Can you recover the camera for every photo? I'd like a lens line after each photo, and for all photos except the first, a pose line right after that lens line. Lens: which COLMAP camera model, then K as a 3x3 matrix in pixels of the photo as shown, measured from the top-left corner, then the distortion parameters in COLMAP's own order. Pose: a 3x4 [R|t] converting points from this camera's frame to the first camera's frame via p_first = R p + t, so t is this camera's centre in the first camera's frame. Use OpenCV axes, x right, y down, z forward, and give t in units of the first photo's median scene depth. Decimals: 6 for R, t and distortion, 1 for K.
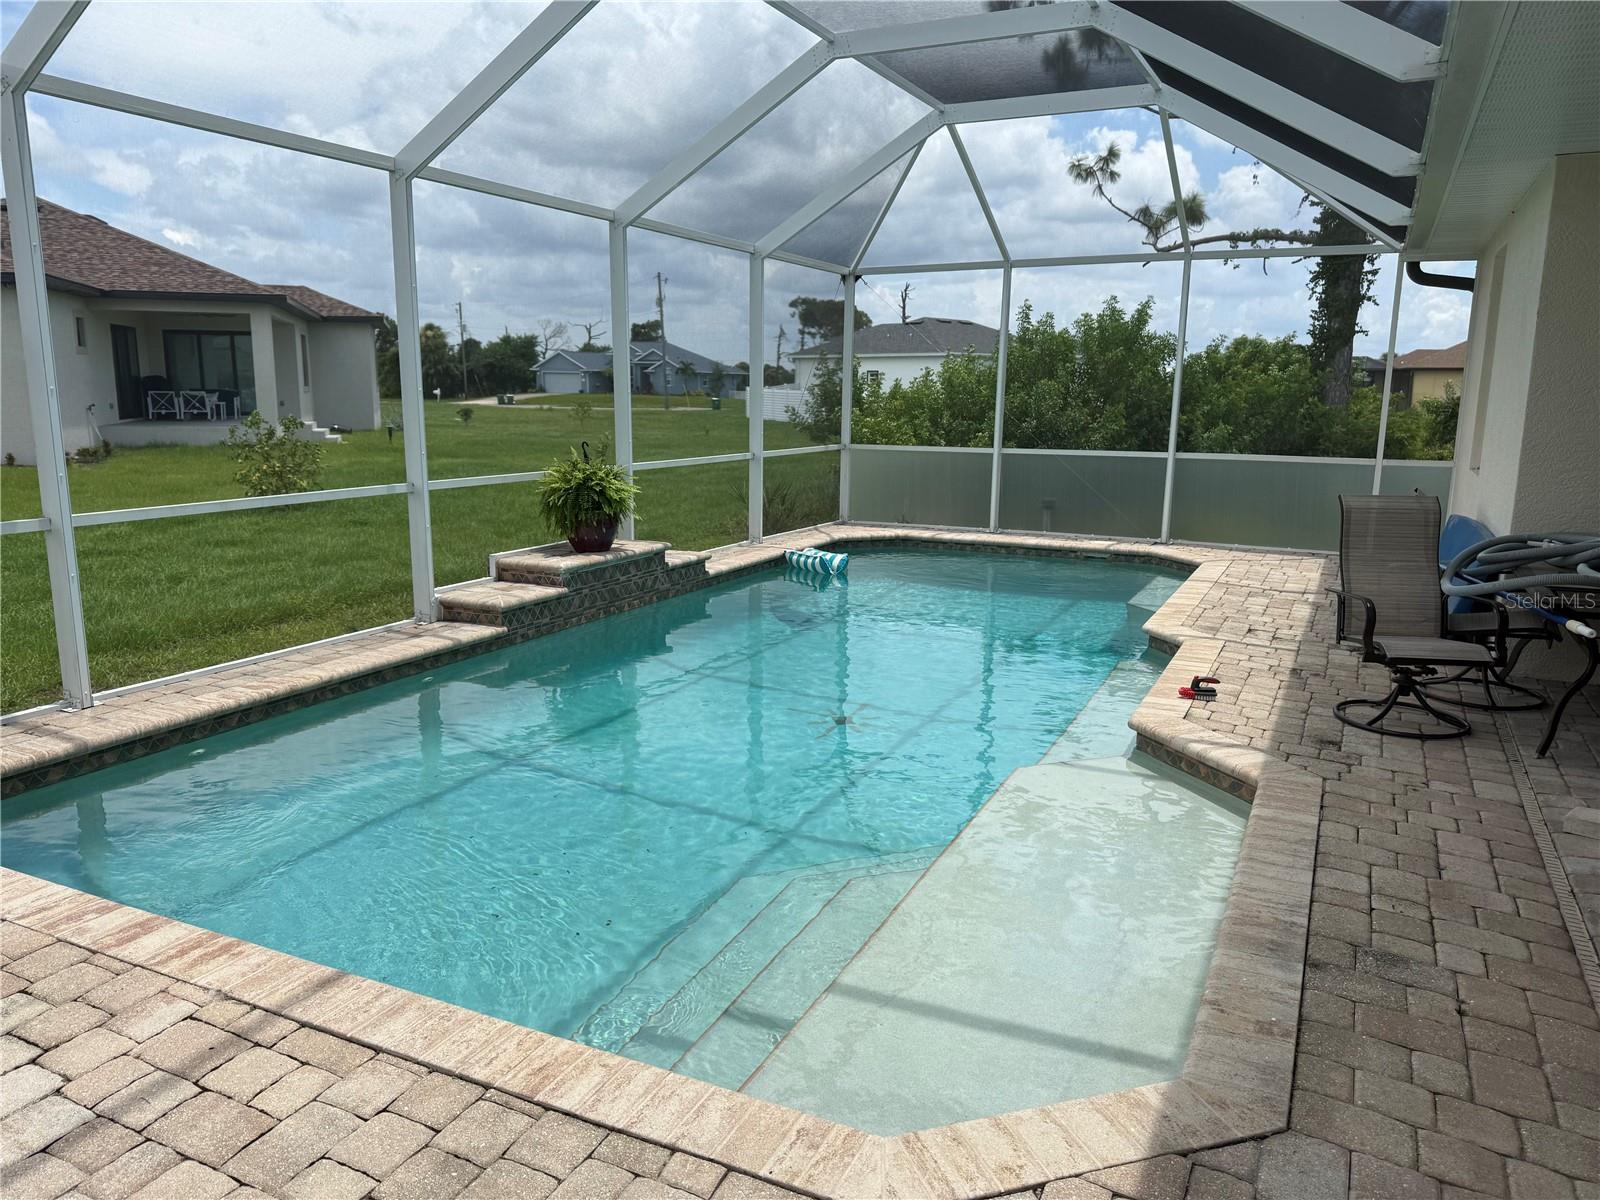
lens RADIAL K [[1119.3, 0, 801.9], [0, 1119.3, 600.5], [0, 0, 1]] dist [-0.004067, -0.015439]
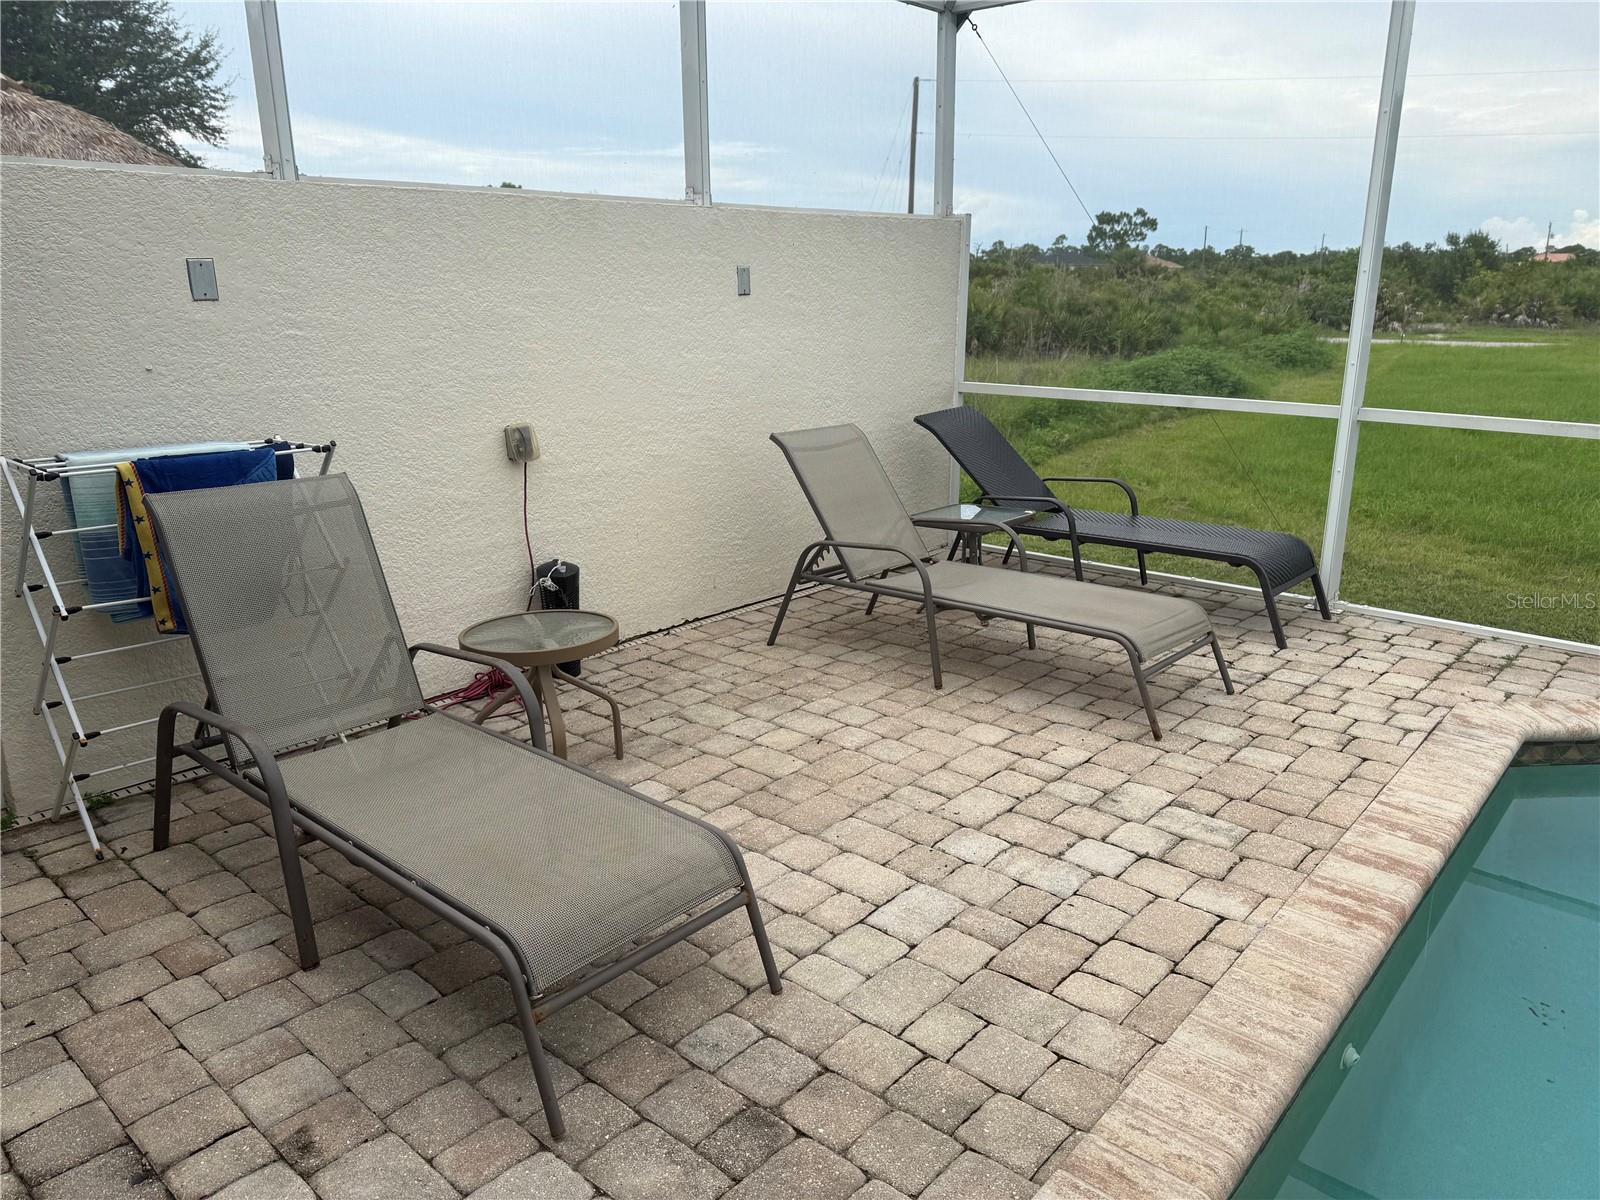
lens RADIAL K [[1119.3, 0, 804.7], [0, 1119.3, 597.8], [0, 0, 1]] dist [-0.004067, -0.015439]
pose [[-0.256122, 0.272337, -0.927488, 0.342646], [-0.185847, 0.927719, 0.323725, -0.125385], [0.948611, 0.255284, -0.186996, 0.676938]]
